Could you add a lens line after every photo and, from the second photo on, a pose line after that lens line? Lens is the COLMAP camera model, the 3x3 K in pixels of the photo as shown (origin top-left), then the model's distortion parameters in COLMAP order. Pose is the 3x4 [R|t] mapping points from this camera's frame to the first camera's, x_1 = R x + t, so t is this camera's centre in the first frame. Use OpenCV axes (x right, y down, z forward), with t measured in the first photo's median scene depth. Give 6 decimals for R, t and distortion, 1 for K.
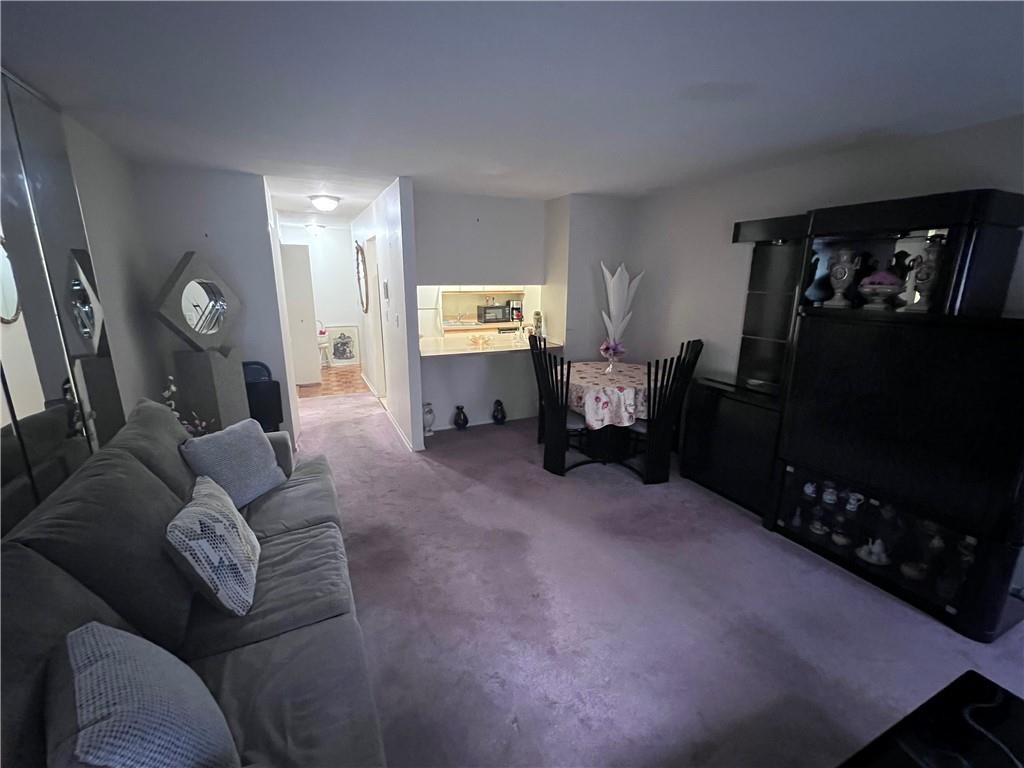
lens RADIAL K [[449.5, 0, 516.1], [0, 449.5, 383.2], [0, 0, 1]] dist [-0.004841, -0.000403]
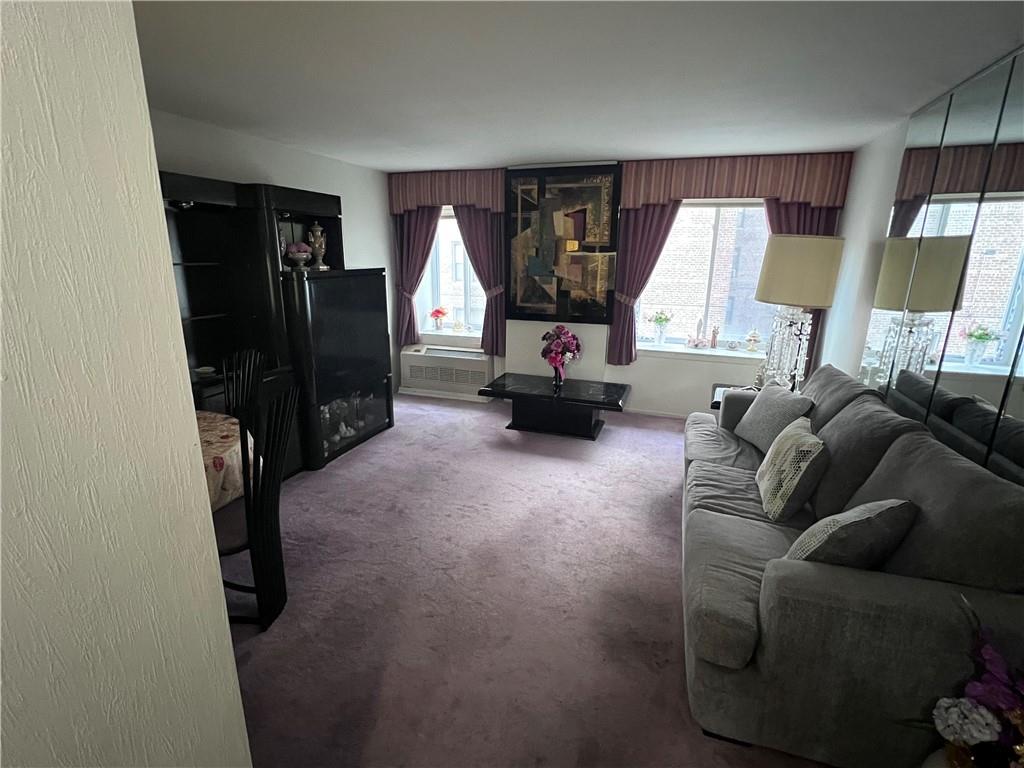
lens RADIAL K [[480.9, 0, 516.6], [0, 480.9, 381.8], [0, 0, 1]] dist [0.000761, -0.000002]
pose [[-0.721428, -0.202629, 0.662181, -0.470169], [0.134571, 0.896980, 0.421090, -0.267500], [-0.679288, 0.392897, -0.619839, 1.096466]]
